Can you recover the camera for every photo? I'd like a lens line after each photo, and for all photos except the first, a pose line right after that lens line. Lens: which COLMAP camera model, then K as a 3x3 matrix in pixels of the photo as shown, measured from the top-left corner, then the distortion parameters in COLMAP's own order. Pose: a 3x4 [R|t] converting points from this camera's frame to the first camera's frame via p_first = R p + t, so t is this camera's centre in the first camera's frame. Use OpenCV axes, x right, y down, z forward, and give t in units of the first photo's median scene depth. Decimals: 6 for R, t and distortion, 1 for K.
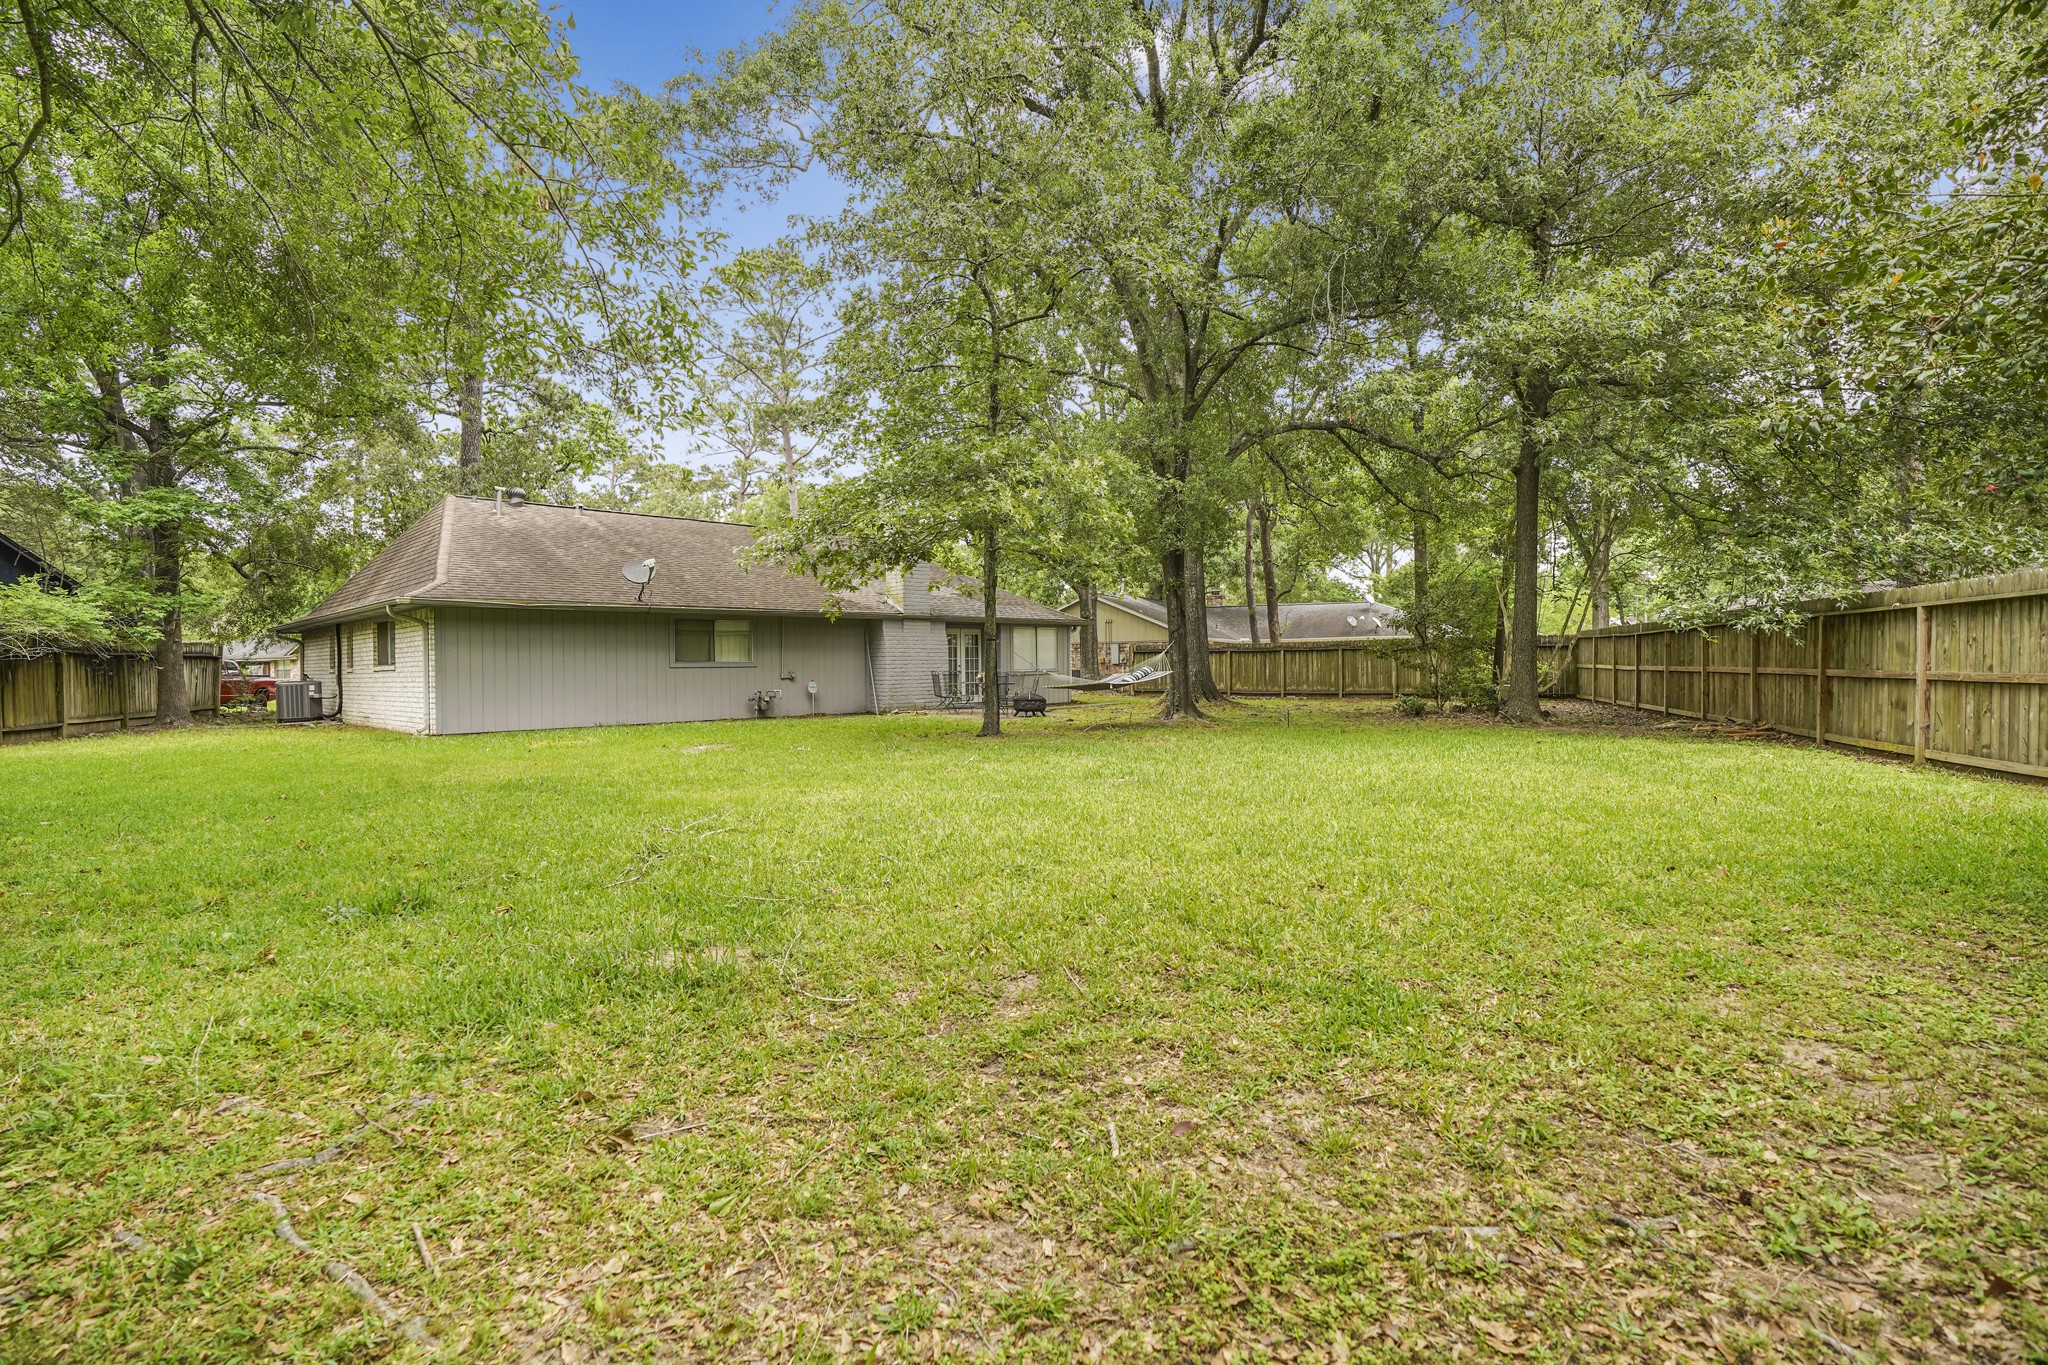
lens RADIAL K [[988.8, 0, 1027.1], [0, 988.8, 675.8], [0, 0, 1]] dist [-0.032489, 0.010933]
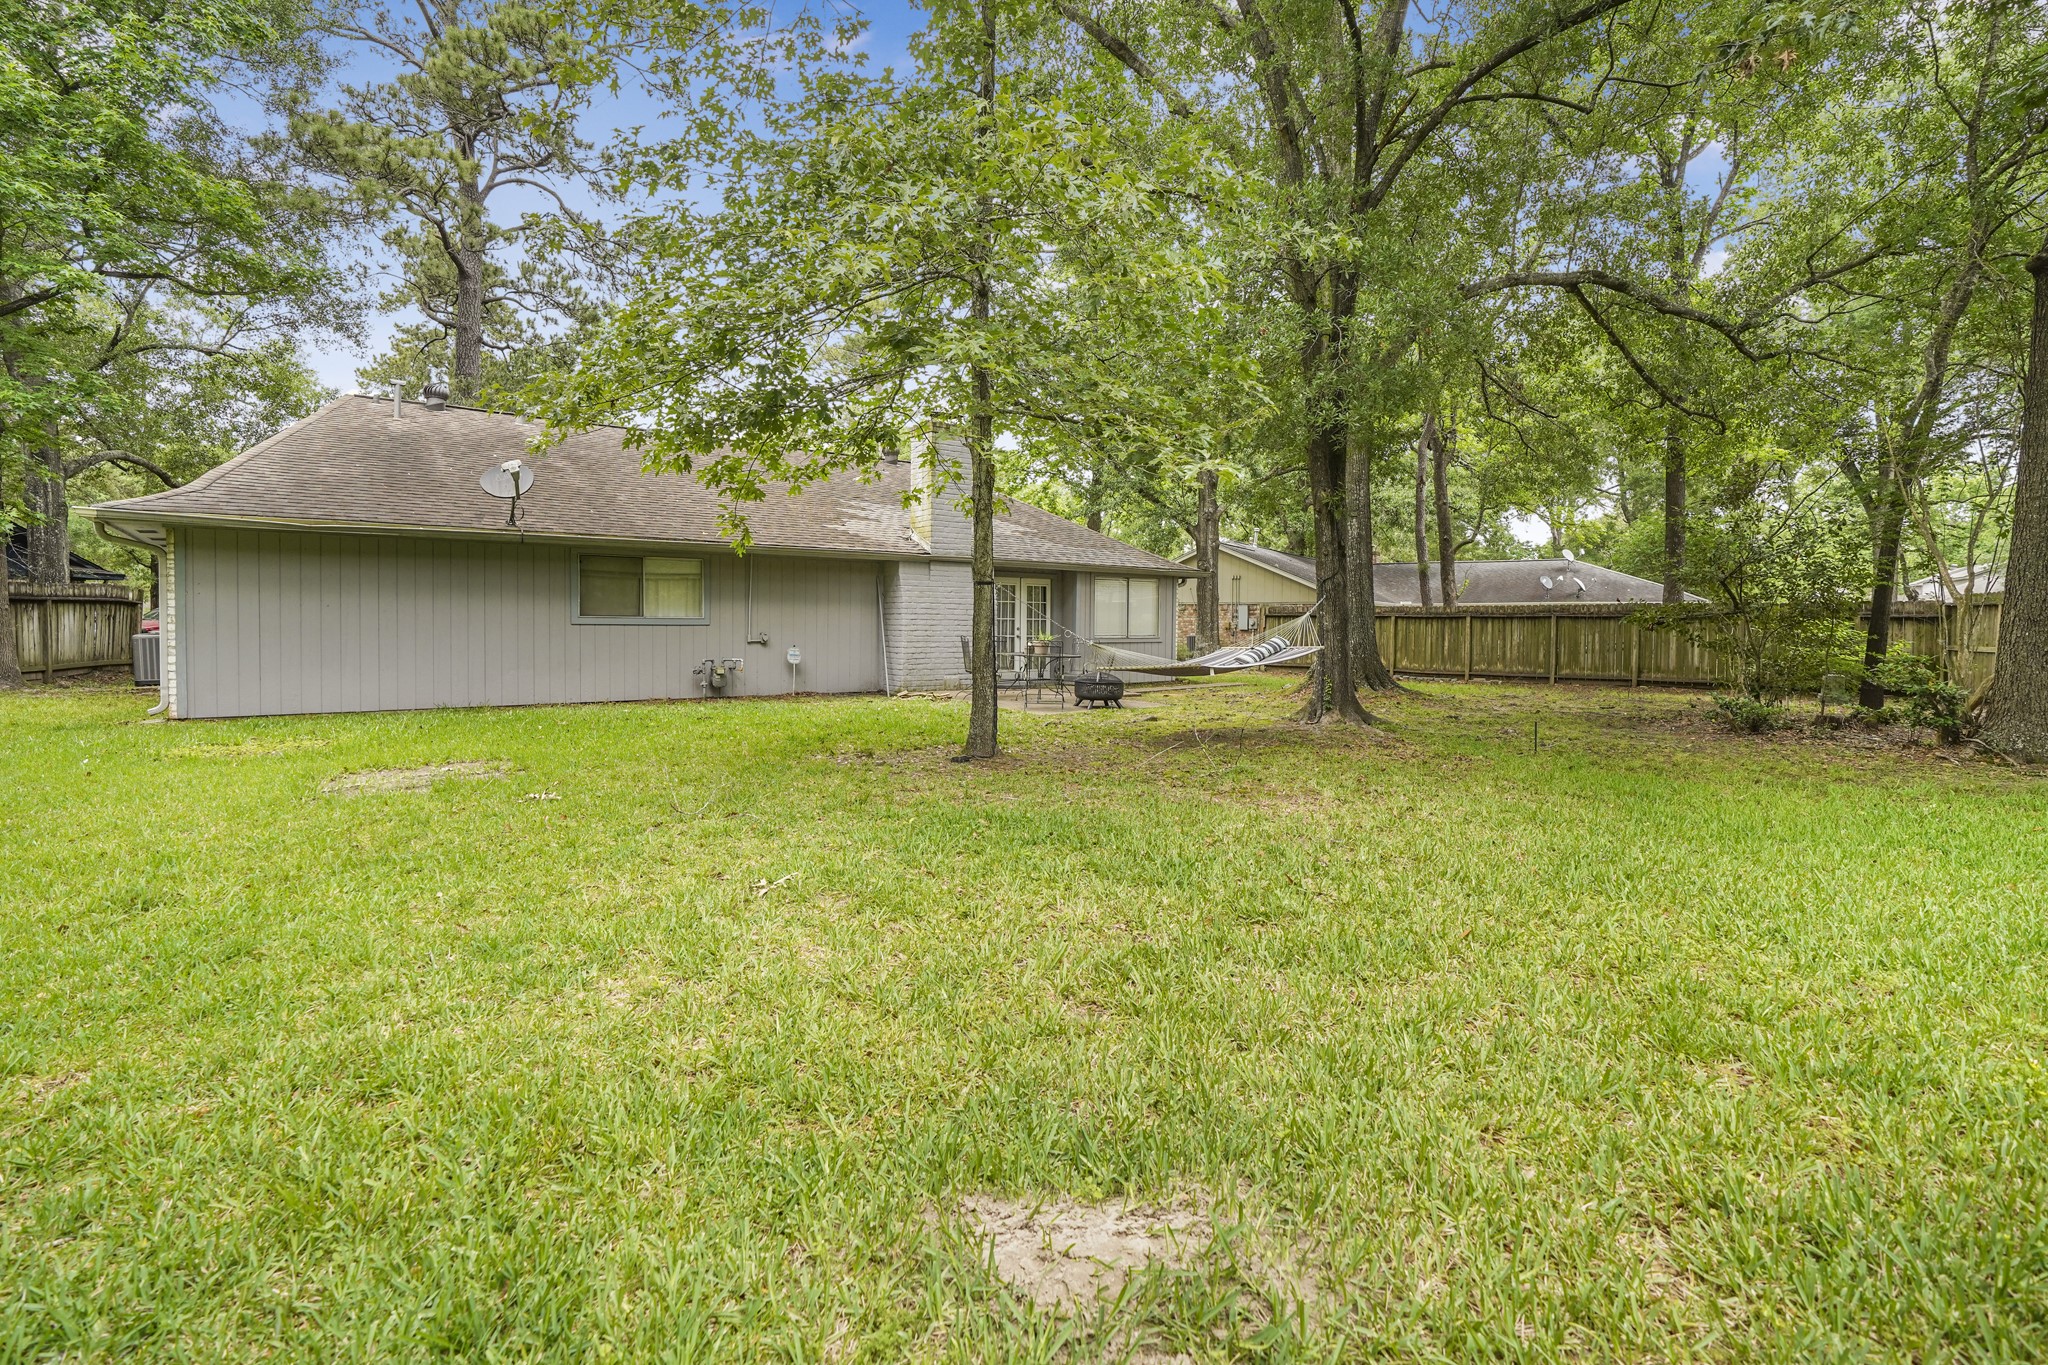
lens RADIAL K [[988.8, 0, 1019.3], [0, 988.8, 649.6], [0, 0, 1]] dist [-0.032489, 0.010933]
pose [[0.989584, 0.022430, -0.142198, 0.034443], [-0.020740, 0.999696, 0.013354, -0.004432], [0.142455, -0.010266, 0.989748, 0.261291]]
